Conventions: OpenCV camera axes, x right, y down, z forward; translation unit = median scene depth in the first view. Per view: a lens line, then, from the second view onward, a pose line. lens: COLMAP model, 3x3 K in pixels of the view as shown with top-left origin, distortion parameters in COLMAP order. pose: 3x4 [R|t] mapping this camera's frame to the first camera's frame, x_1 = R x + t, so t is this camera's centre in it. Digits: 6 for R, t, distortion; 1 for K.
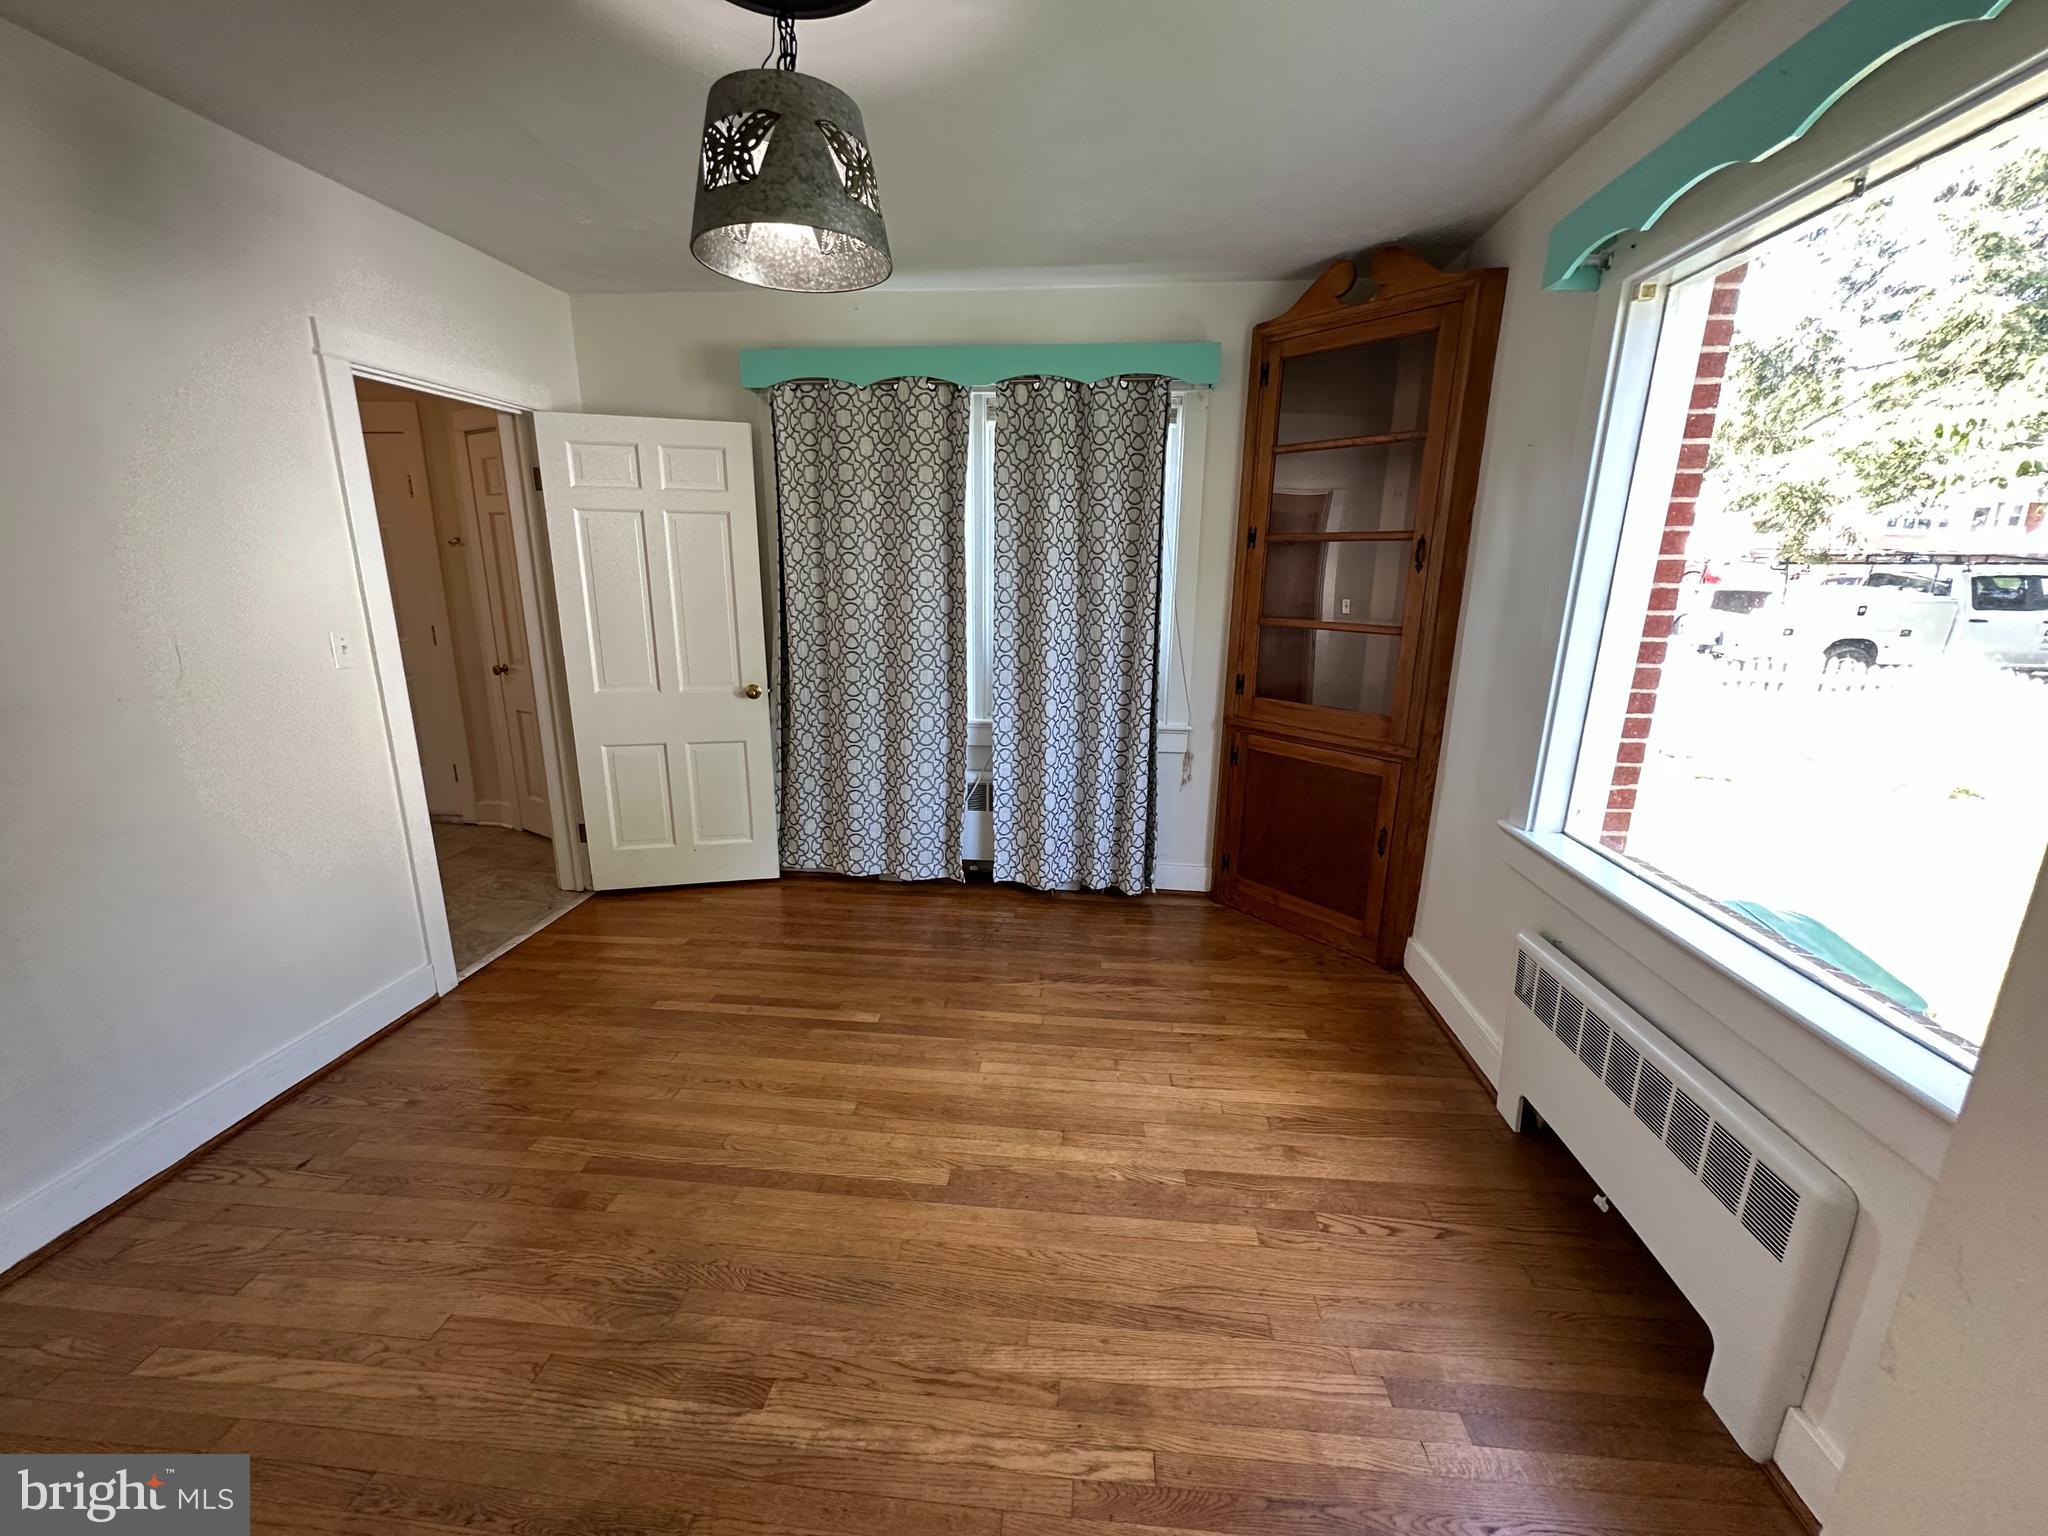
lens RADIAL K [[813.9, 0, 1023.6], [0, 813.9, 771.5], [0, 0, 1]] dist [-0.006719, 0.000565]
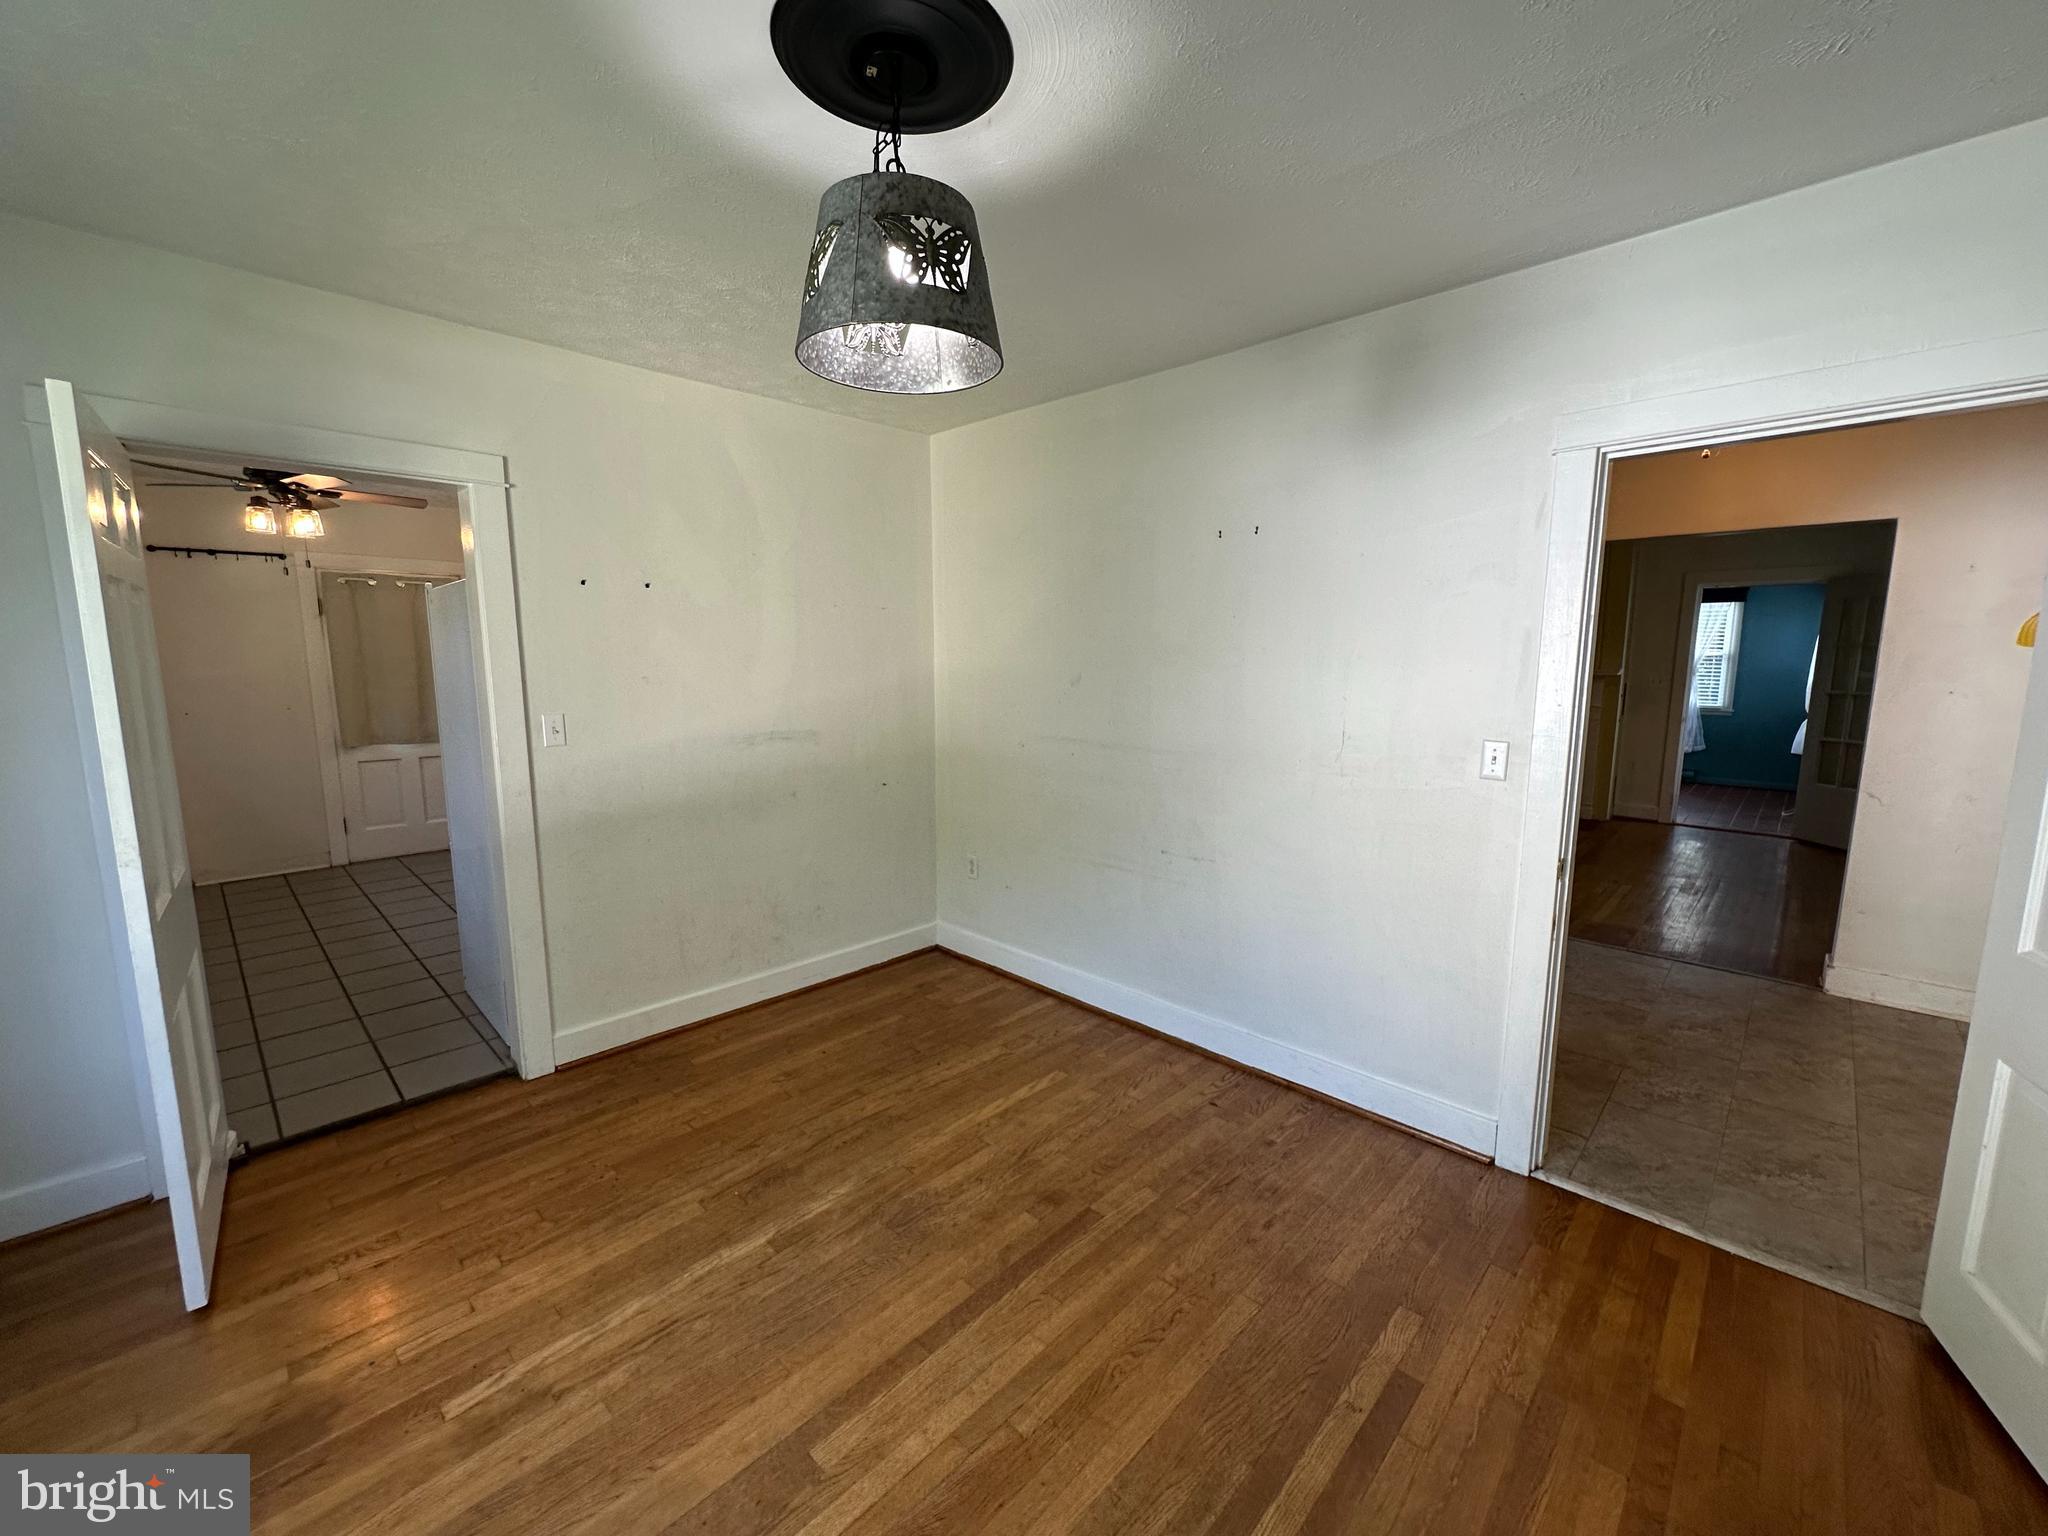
lens RADIAL K [[813.9, 0, 1023.6], [0, 813.9, 771.5], [0, 0, 1]] dist [-0.006719, 0.000565]
pose [[-0.621704, 0.098426, -0.777043, 0.151935], [-0.200398, 0.939064, 0.279285, -0.174484], [0.757182, 0.329350, -0.564096, 0.660757]]
